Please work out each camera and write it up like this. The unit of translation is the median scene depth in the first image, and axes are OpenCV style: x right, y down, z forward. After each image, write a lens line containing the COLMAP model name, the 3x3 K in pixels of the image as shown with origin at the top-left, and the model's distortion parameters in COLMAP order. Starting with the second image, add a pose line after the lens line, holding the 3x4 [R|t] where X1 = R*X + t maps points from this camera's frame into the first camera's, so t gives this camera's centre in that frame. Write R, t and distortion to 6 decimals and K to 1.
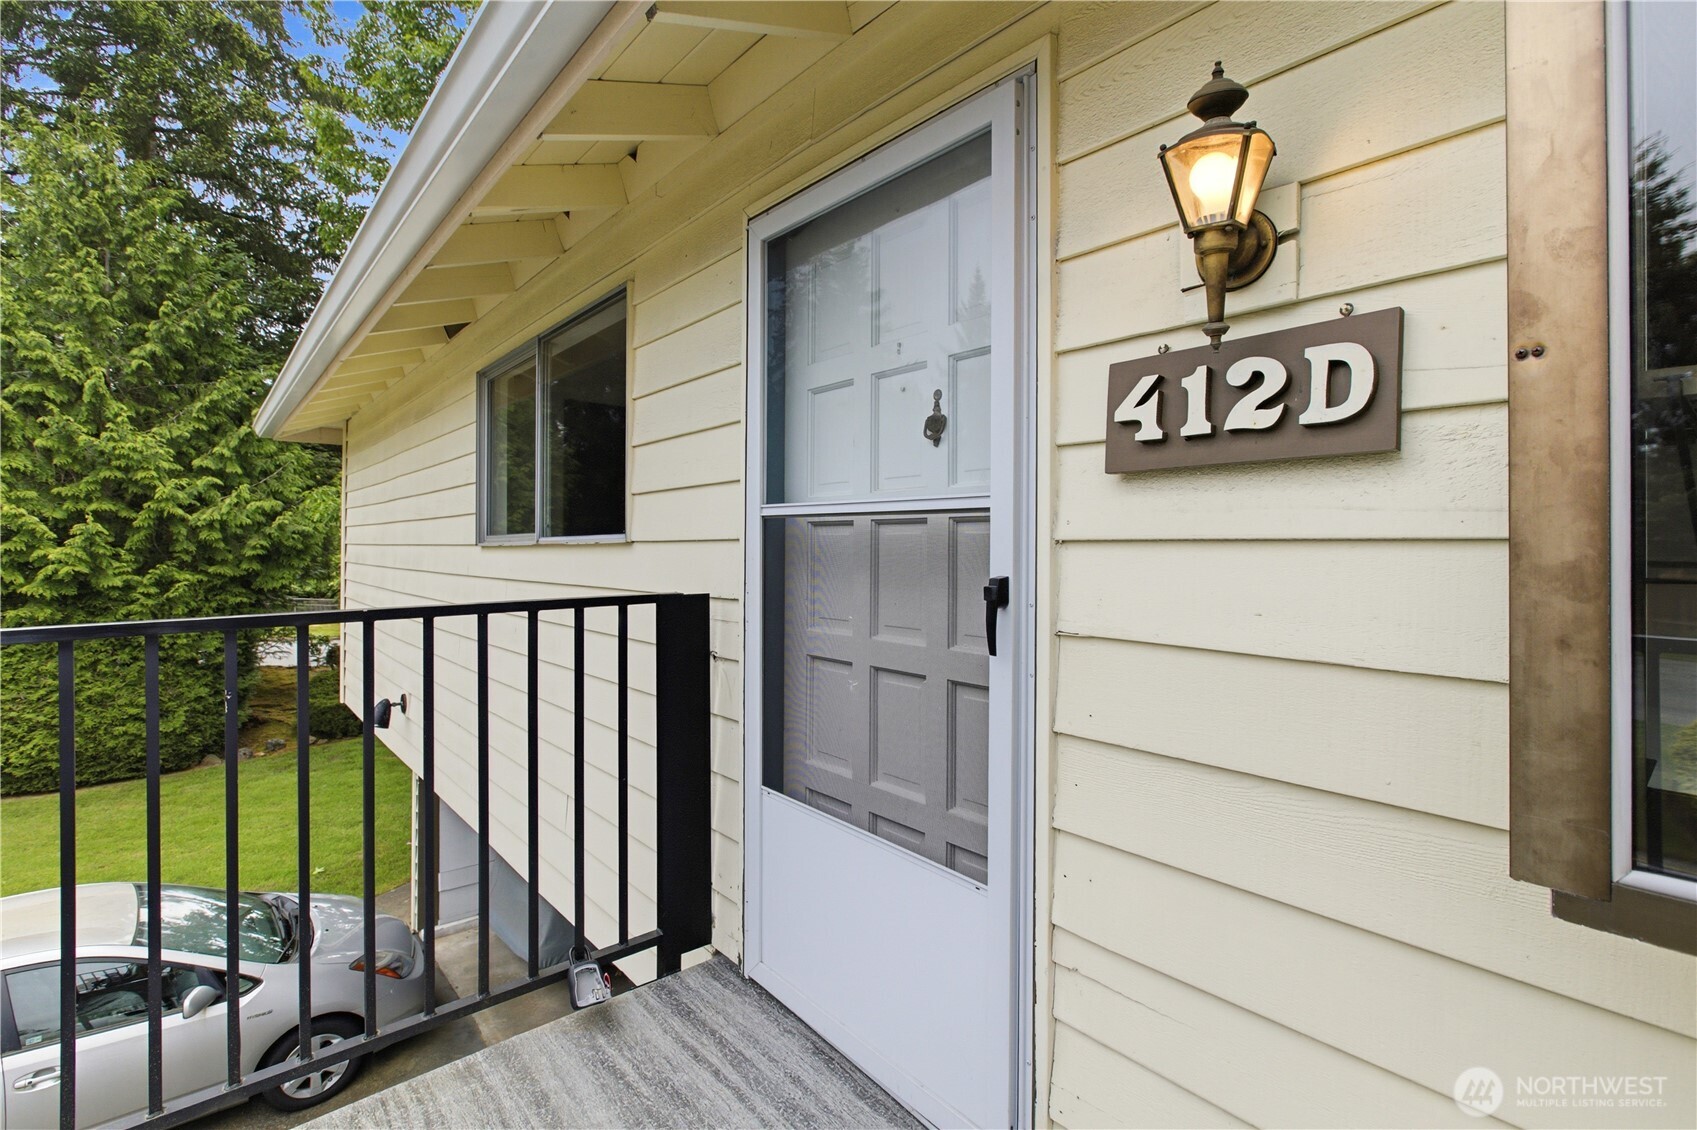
lens RADIAL K [[785.1, 0, 851.4], [0, 785.1, 541.7], [0, 0, 1]] dist [0.001210, -0.000271]
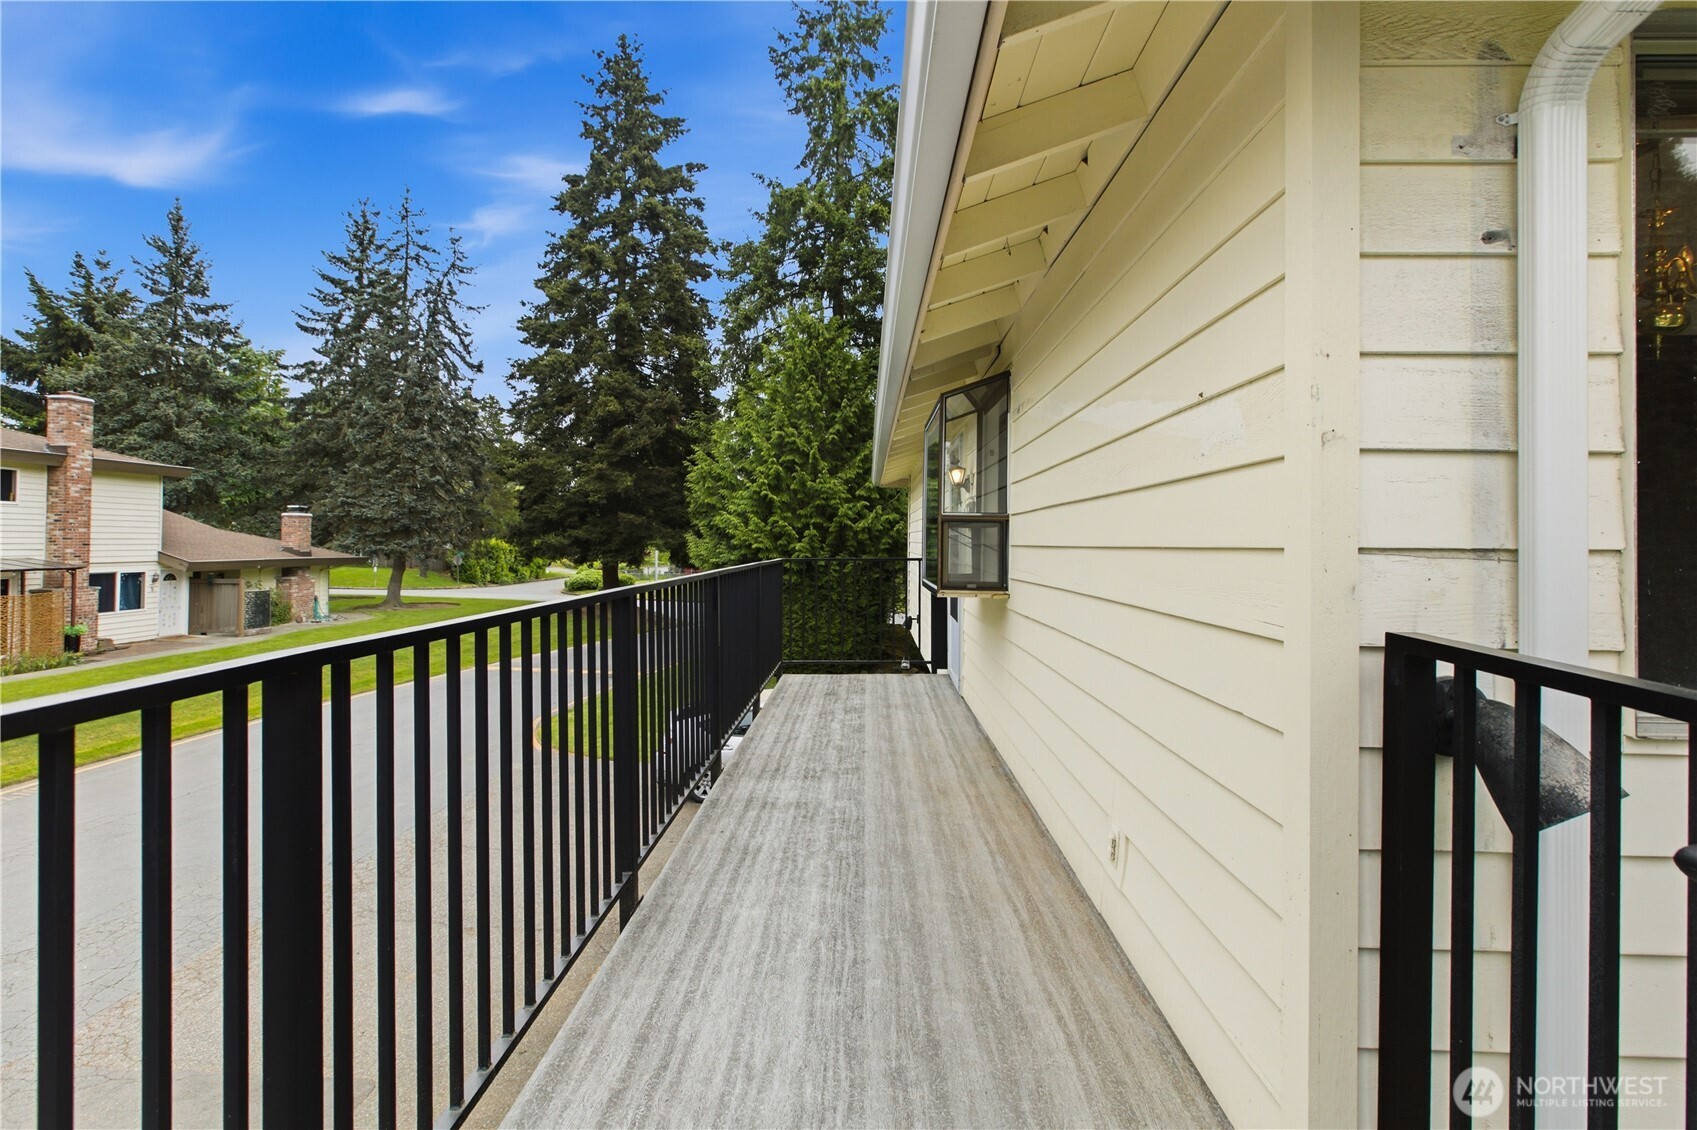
lens RADIAL K [[785.1, 0, 851.4], [0, 785.1, 541.7], [0, 0, 1]] dist [0.001210, -0.000271]
pose [[0.750916, 0.005652, -0.660373, 0.273399], [-0.004679, 0.999984, 0.003238, -0.002006], [0.660381, 0.000659, 0.750930, -0.276453]]
